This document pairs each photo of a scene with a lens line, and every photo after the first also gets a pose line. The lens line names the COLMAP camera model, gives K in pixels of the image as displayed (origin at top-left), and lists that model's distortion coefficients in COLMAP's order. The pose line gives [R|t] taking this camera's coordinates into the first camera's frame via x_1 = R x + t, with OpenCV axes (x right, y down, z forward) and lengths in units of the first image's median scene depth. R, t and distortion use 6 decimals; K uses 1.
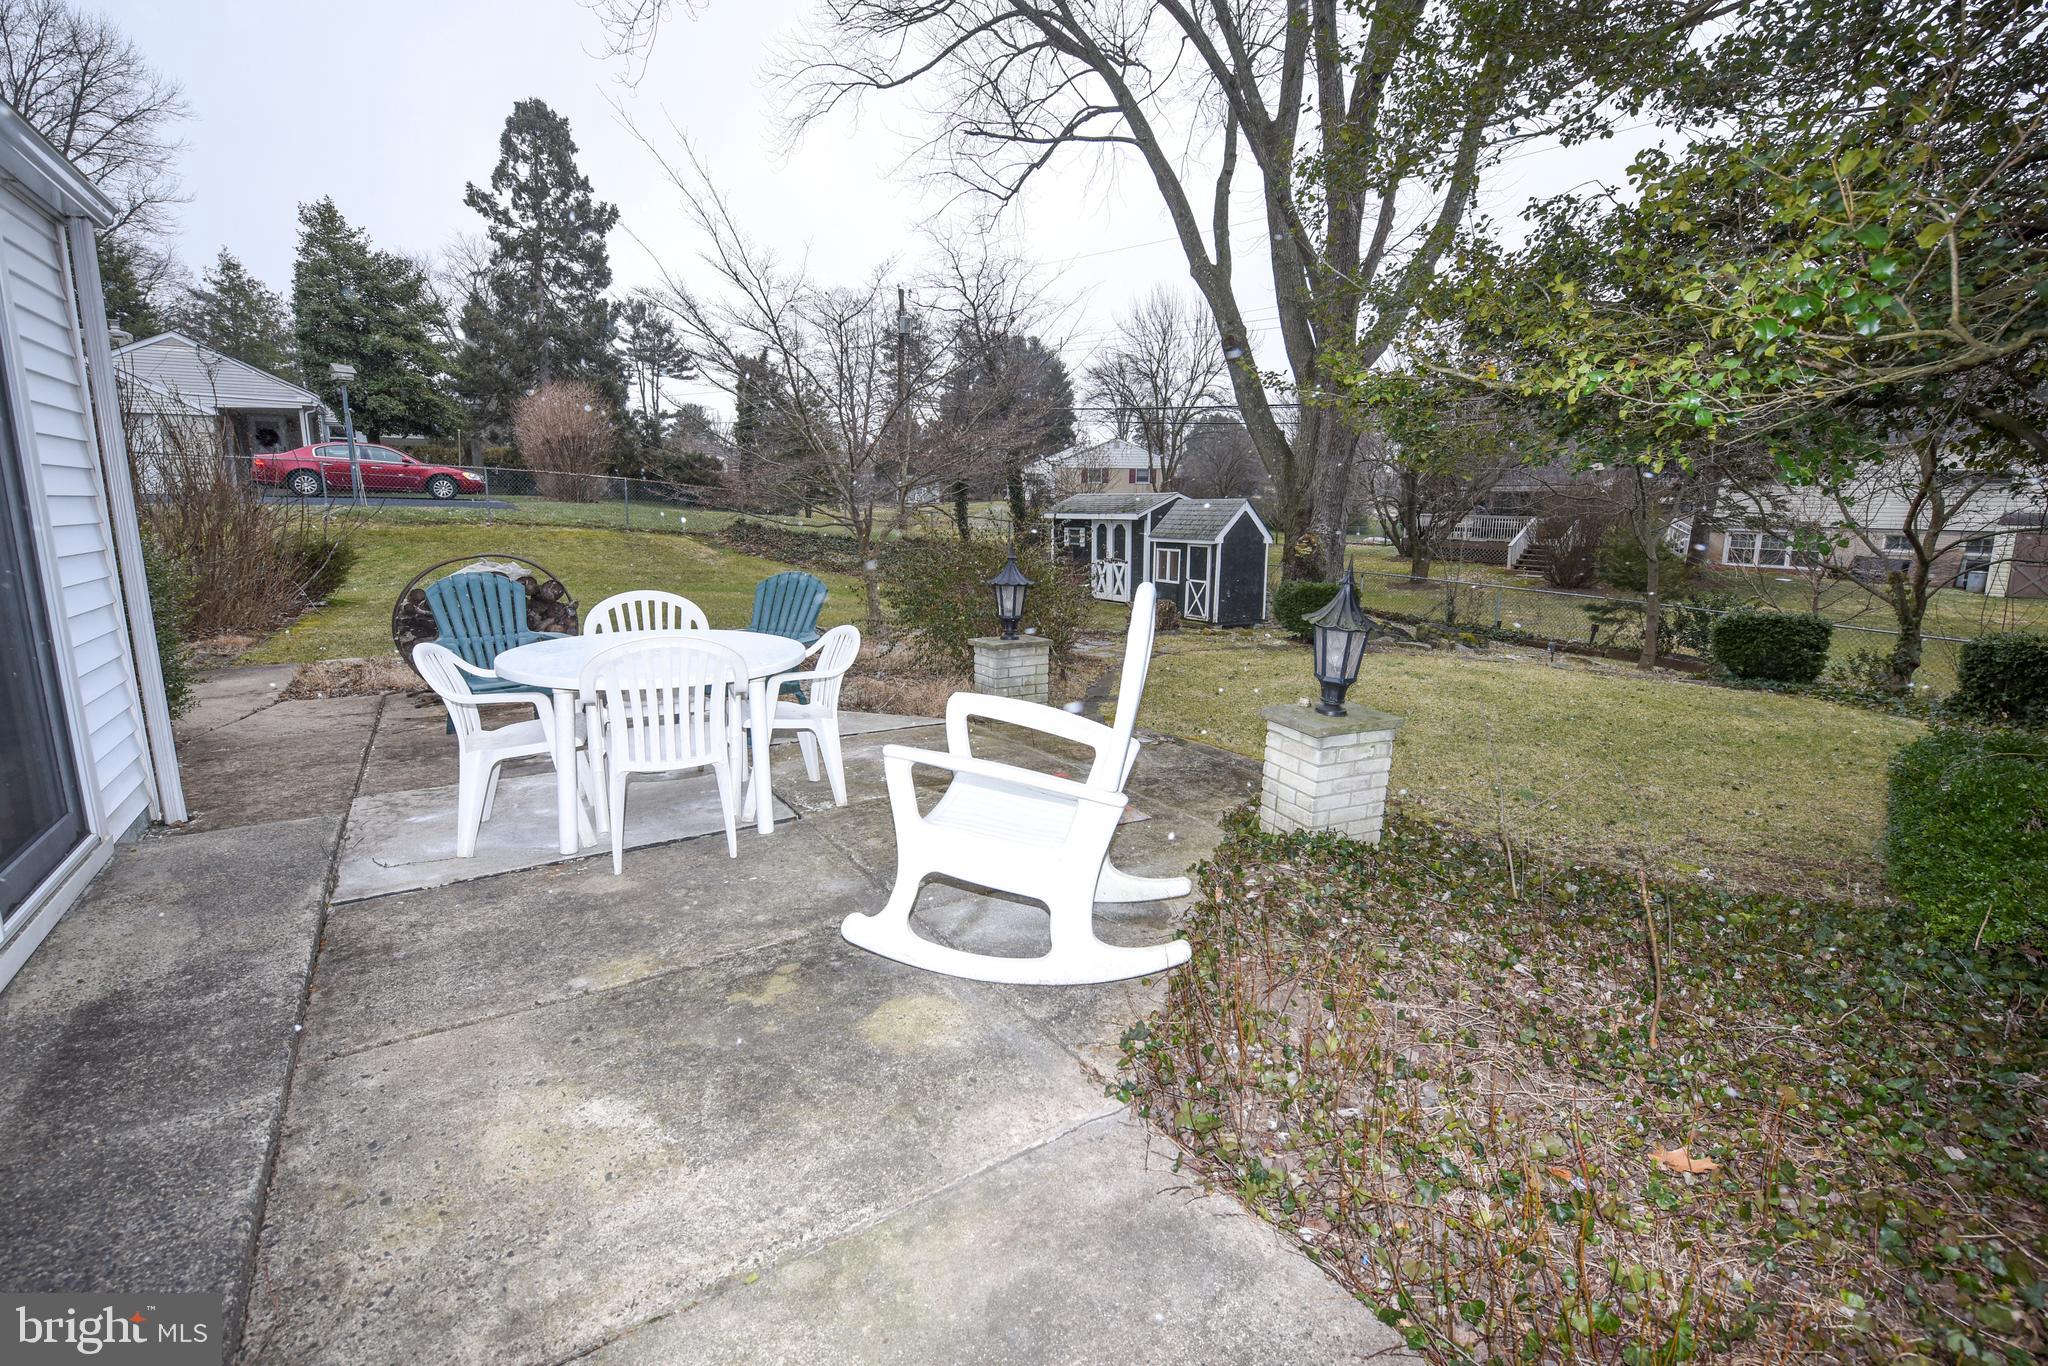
lens RADIAL K [[808.7, 0, 1024.0], [0, 808.7, 683.0], [0, 0, 1]] dist [-0.016490, -0.002579]
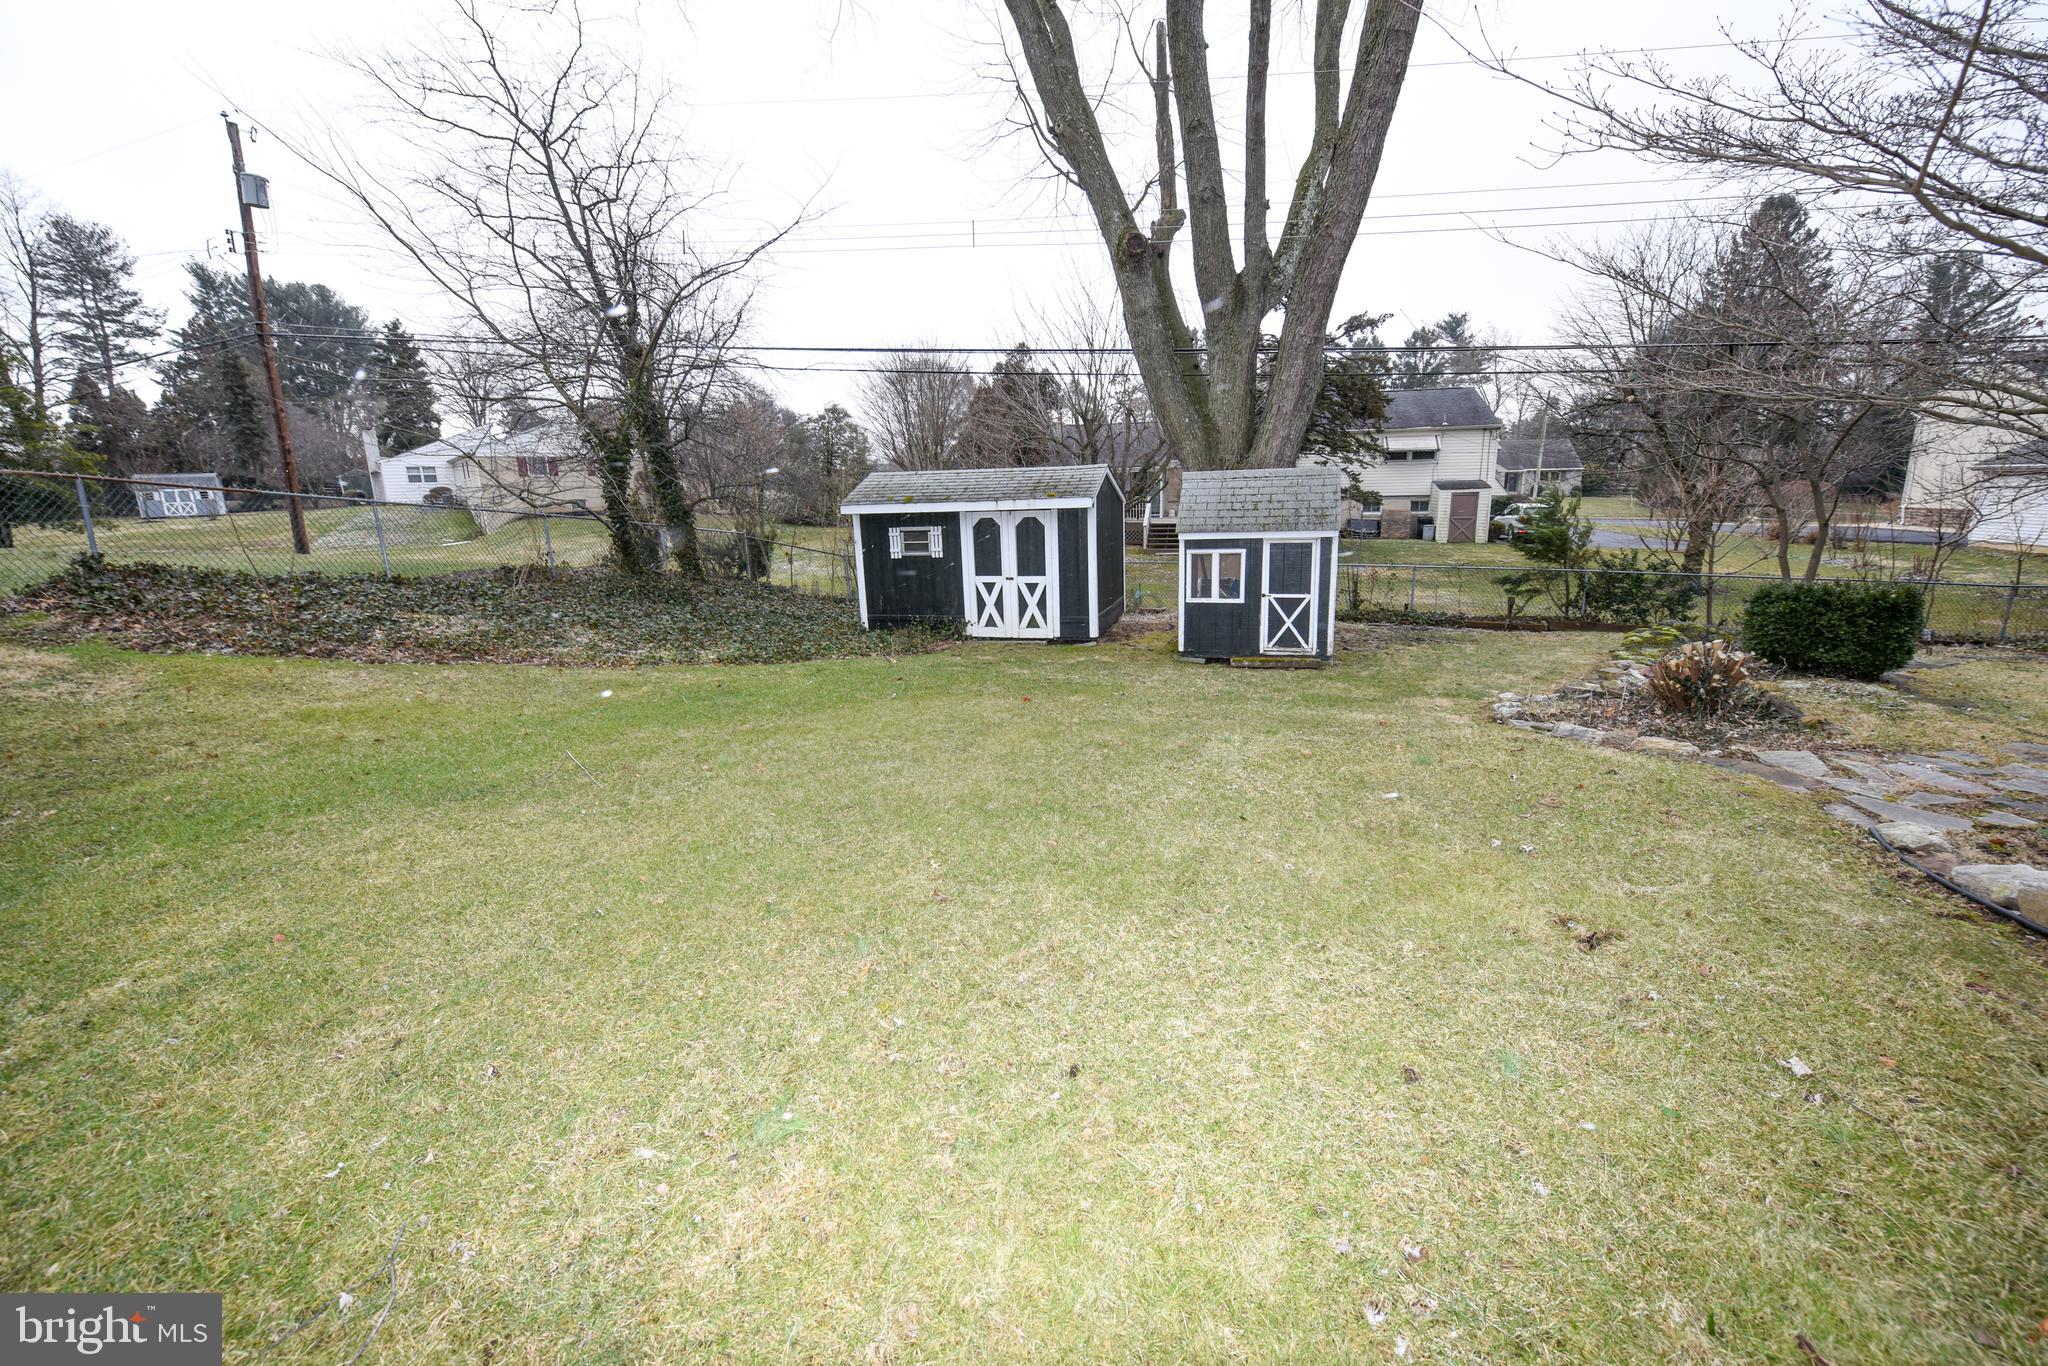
lens RADIAL K [[808.7, 0, 1024.0], [0, 808.7, 683.0], [0, 0, 1]] dist [-0.016490, -0.002579]
pose [[0.751769, -0.171470, 0.636743, -0.299139], [0.168354, 0.983509, 0.066086, -0.109977], [-0.637574, 0.057517, 0.768239, 0.518246]]
